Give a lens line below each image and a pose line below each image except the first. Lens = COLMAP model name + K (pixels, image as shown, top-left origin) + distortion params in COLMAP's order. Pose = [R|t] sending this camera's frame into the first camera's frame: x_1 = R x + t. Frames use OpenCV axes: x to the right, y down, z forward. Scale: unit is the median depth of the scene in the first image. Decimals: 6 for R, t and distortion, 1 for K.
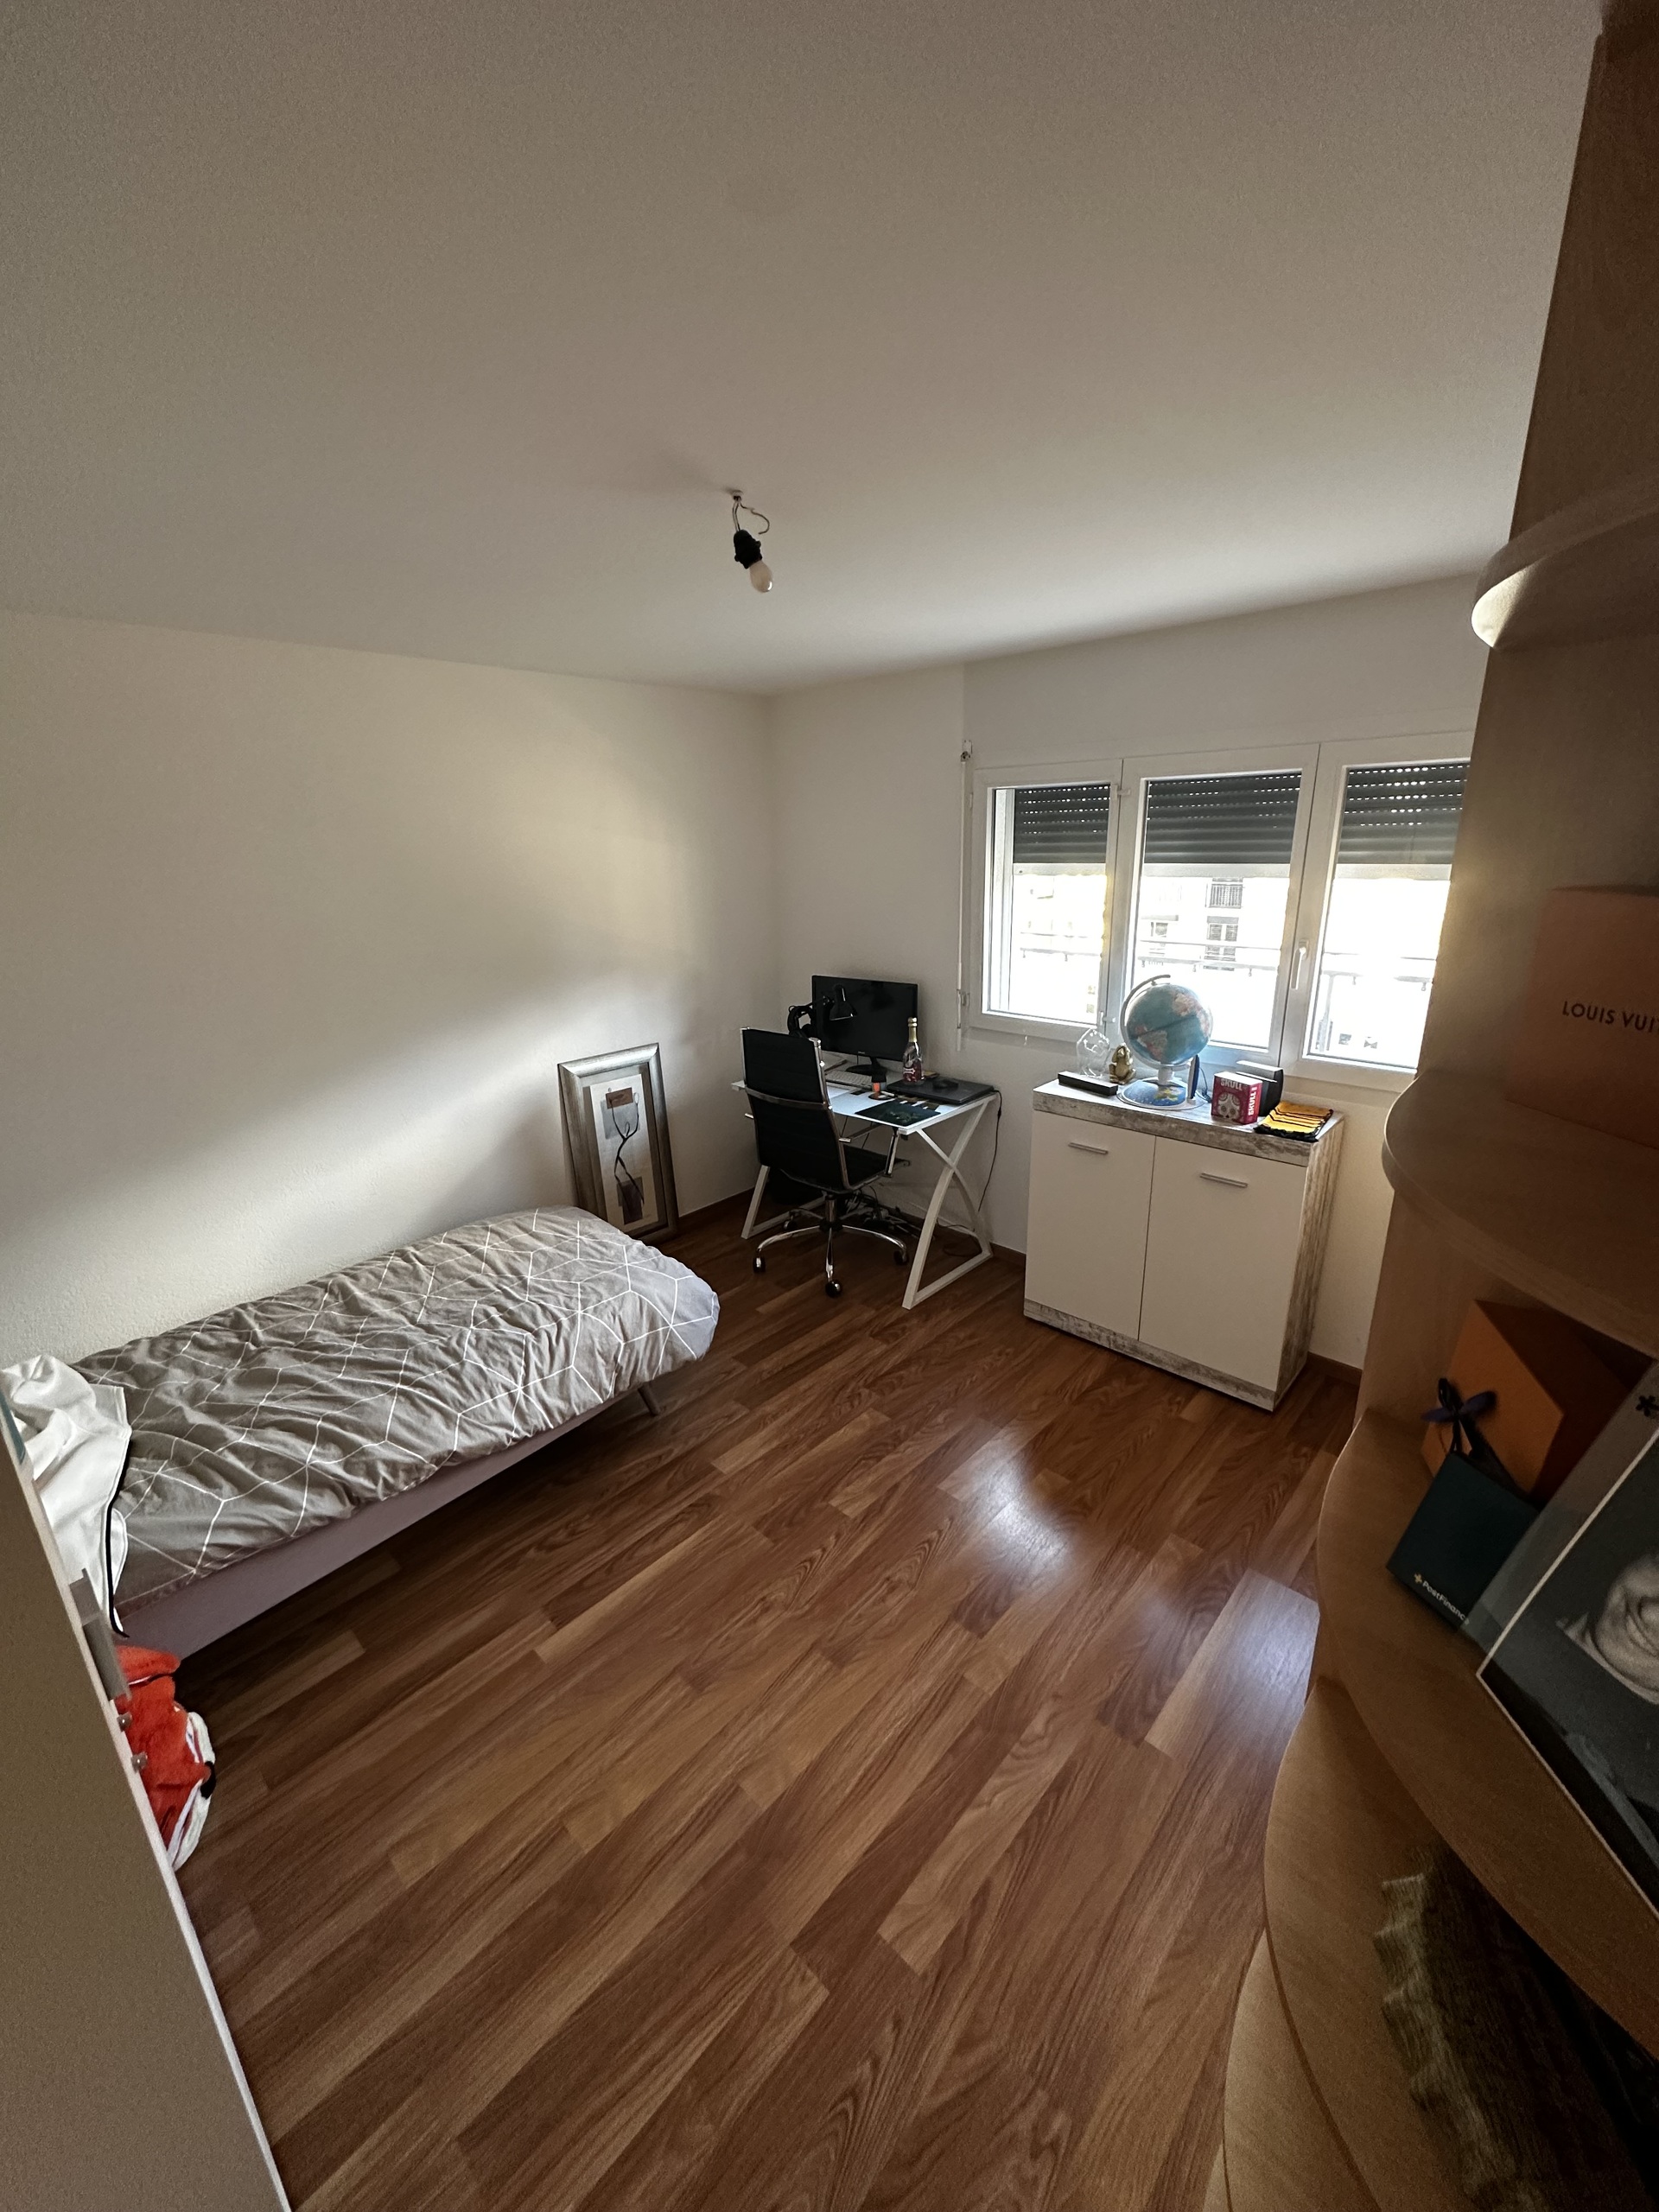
lens RADIAL K [[880.9, 0, 830.3], [0, 880.9, 1105.2], [0, 0, 1]] dist [0.000271, 0.000567]
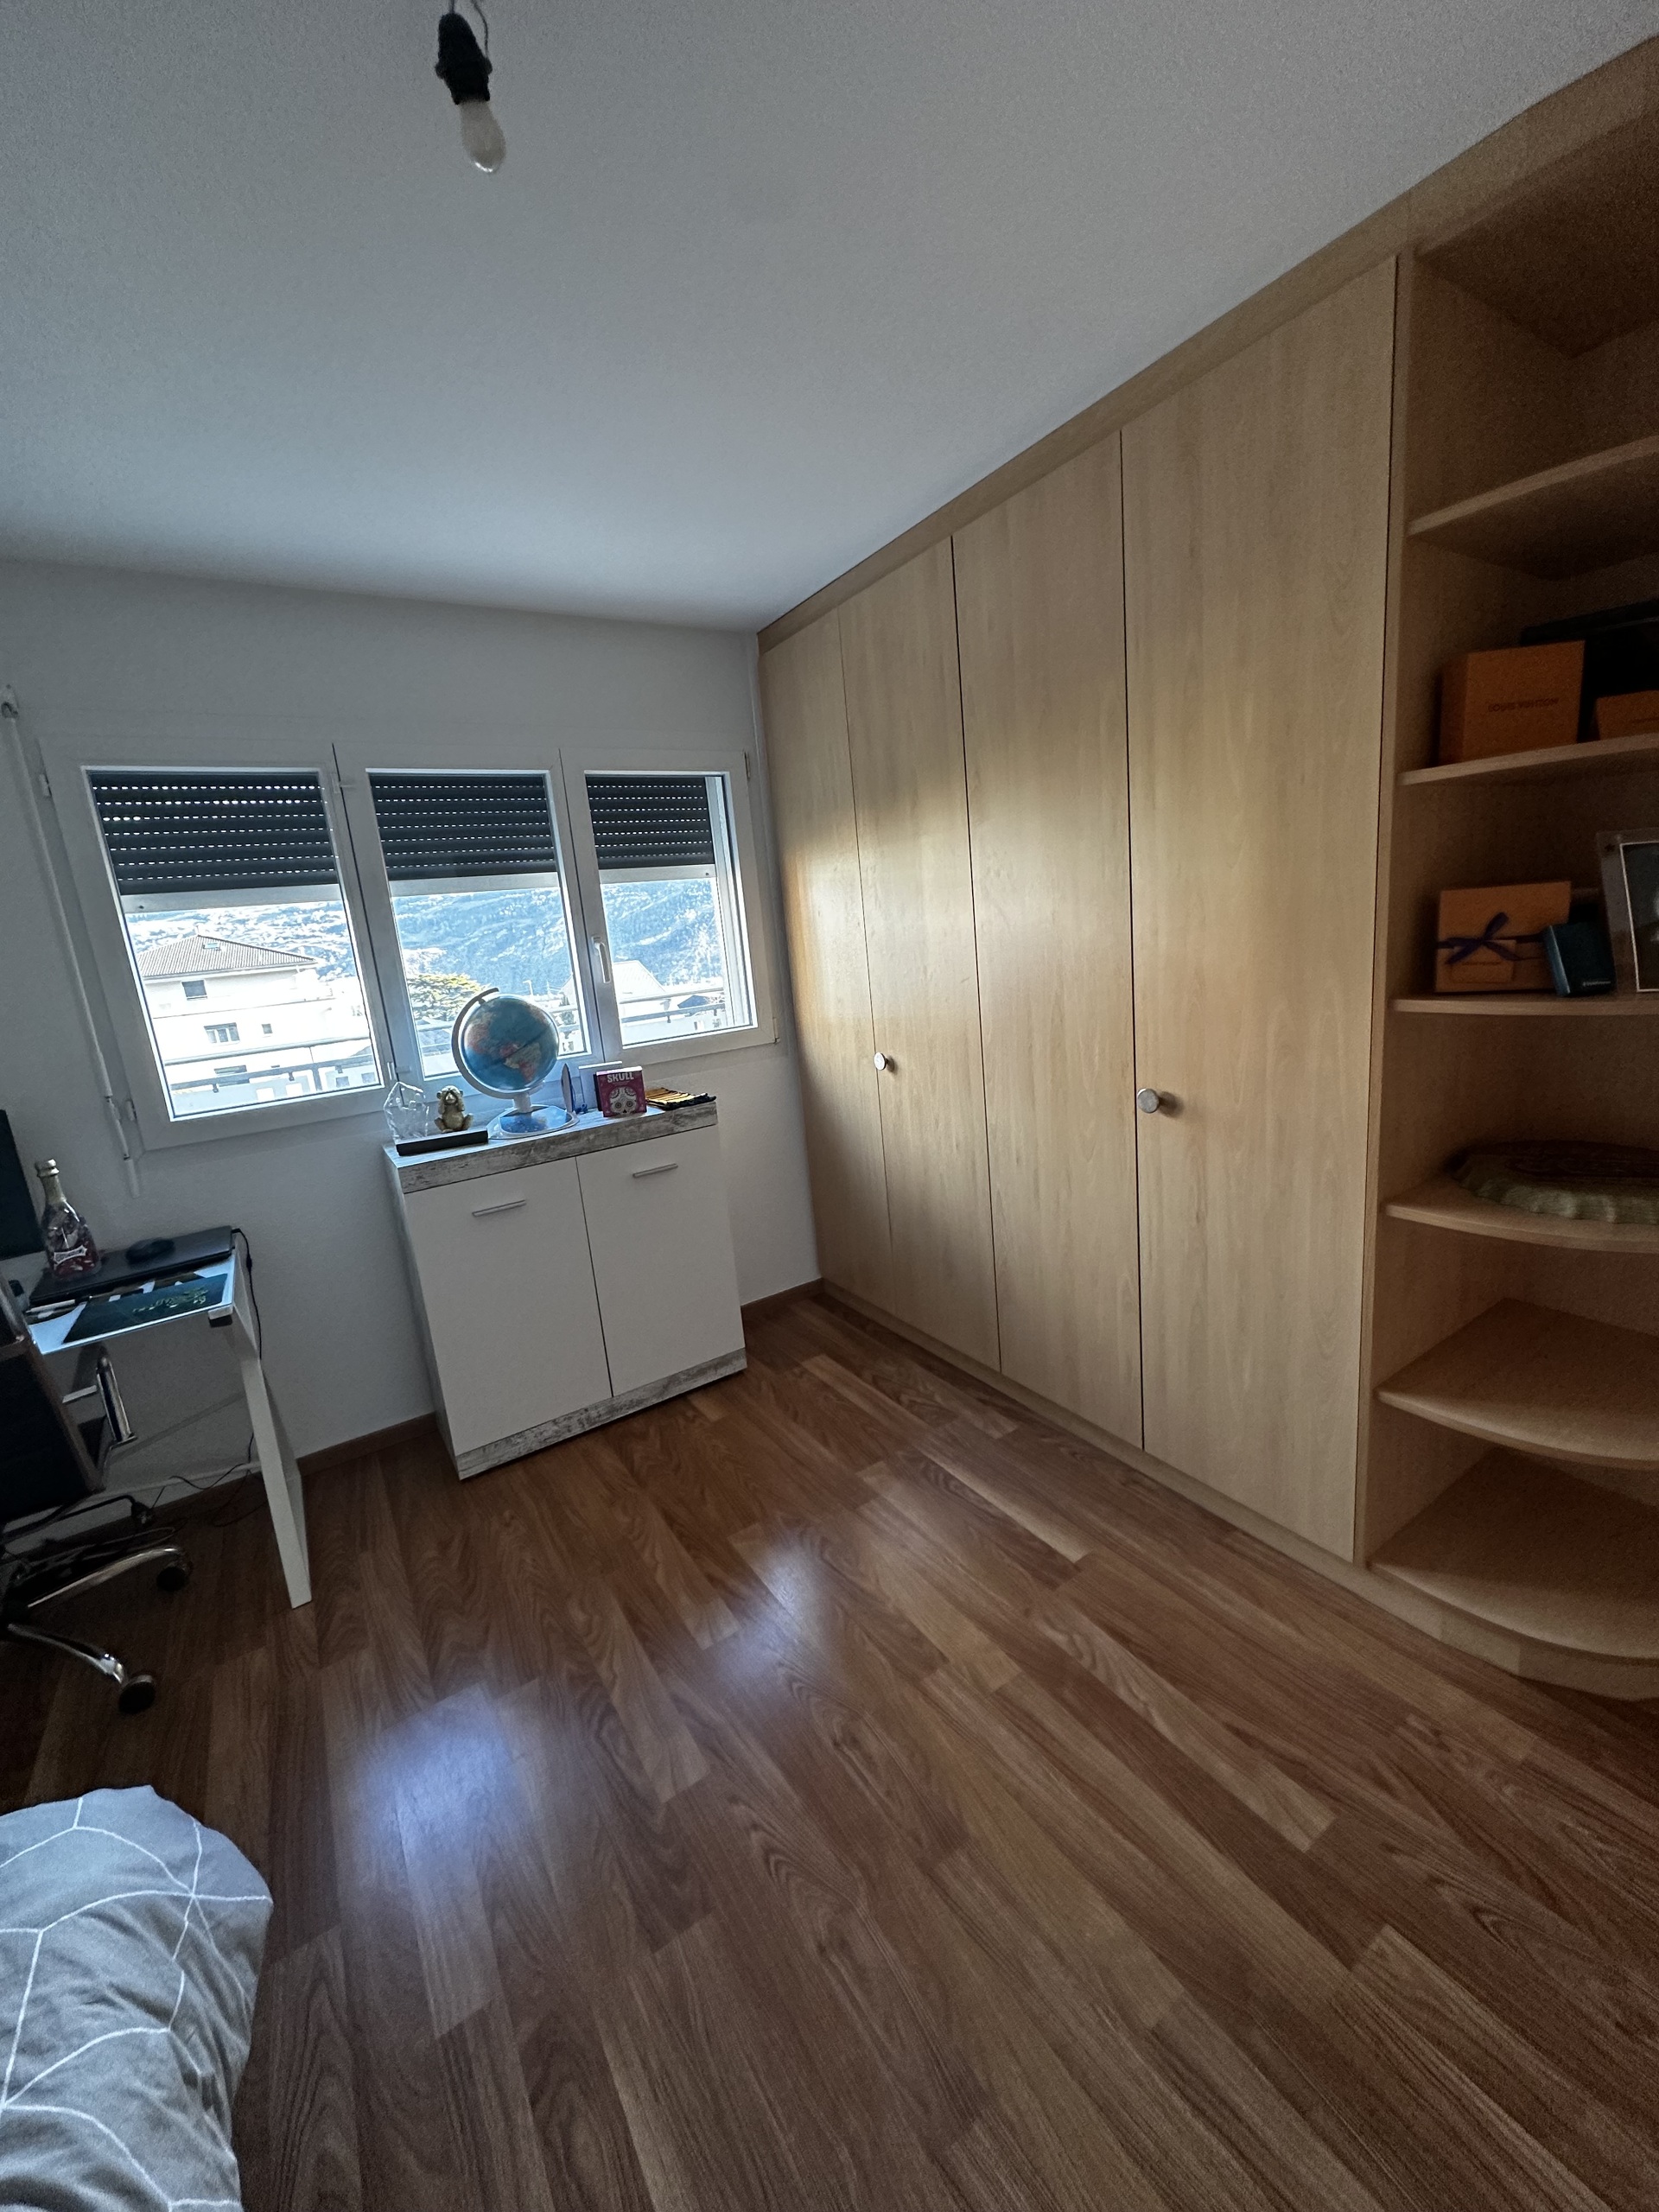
lens RADIAL K [[880.9, 0, 833.8], [0, 880.9, 1106.1], [0, 0, 1]] dist [0.000271, 0.000567]
pose [[0.231785, -0.197178, 0.952574, -0.432736], [0.369812, 0.923580, 0.101192, -0.005827], [-0.899730, 0.328819, 0.286991, 0.538292]]
